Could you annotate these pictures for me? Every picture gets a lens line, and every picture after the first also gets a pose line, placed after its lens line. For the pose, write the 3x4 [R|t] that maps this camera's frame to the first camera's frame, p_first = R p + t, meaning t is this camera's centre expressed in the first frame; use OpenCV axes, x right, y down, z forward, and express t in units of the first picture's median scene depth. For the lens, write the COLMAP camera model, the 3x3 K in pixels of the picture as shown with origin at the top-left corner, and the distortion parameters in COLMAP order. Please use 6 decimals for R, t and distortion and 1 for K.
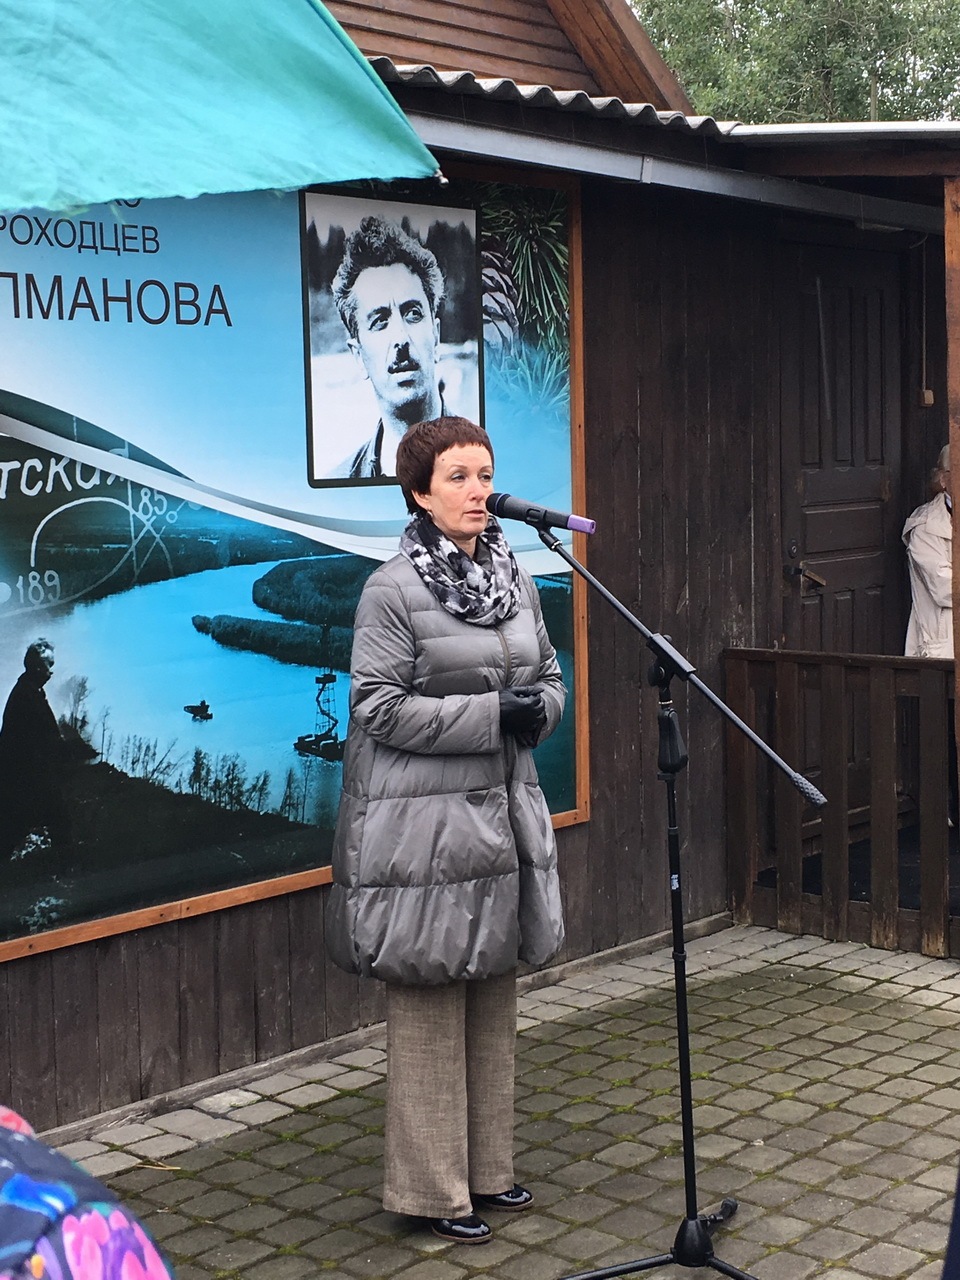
lens RADIAL K [[1981.7, 0, 495.4], [0, 1981.7, 636.1], [0, 0, 1]] dist [0.049032, 0.000000]
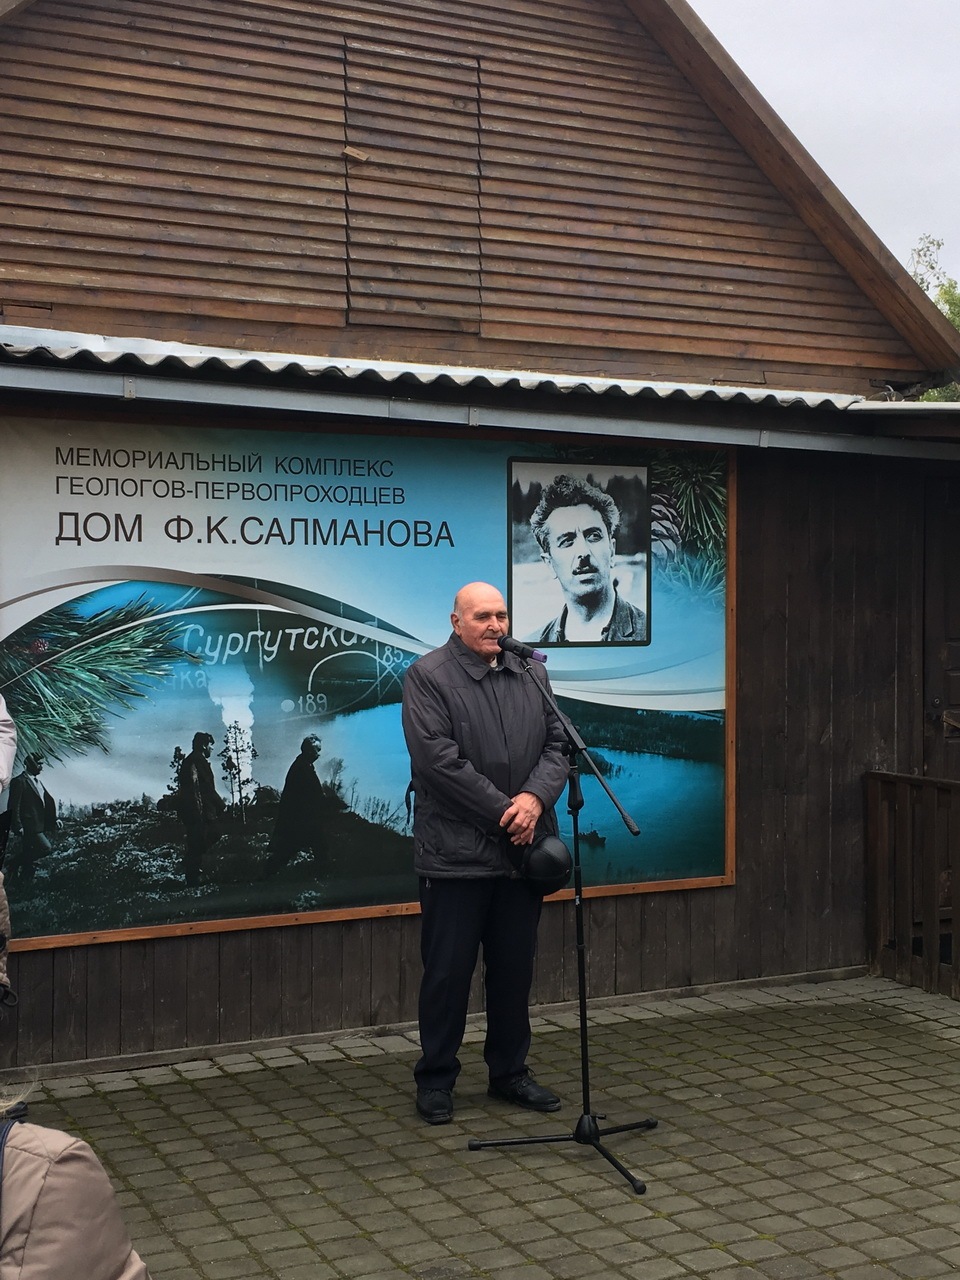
lens RADIAL K [[1649.0, 0, 484.6], [0, 1649.0, 637.5], [0, 0, 1]] dist [0.045981, 0.000000]
pose [[0.930132, 0.027861, -0.366167, 0.372376], [-0.053514, 0.996757, -0.060095, -0.003817], [0.363305, 0.075491, 0.928607, -0.219811]]
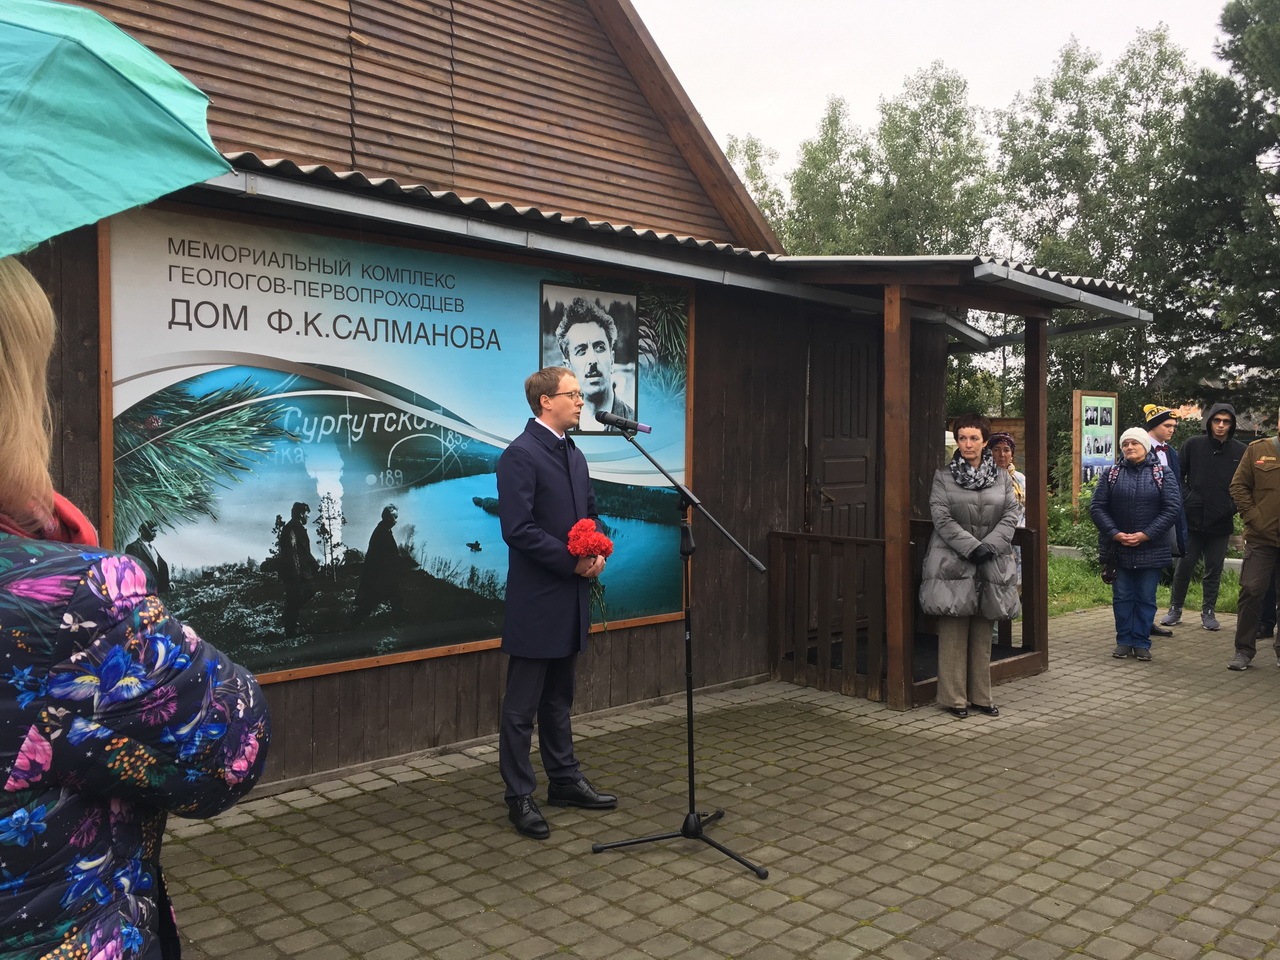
lens RADIAL K [[1089.5, 0, 635.4], [0, 1089.5, 476.1], [0, 0, 1]] dist [0.068385, -0.079879]
pose [[0.996462, 0.035784, -0.076044, 0.084031], [-0.040066, 0.997652, -0.055548, 0.021737], [0.073877, 0.058398, 0.995556, -0.054172]]
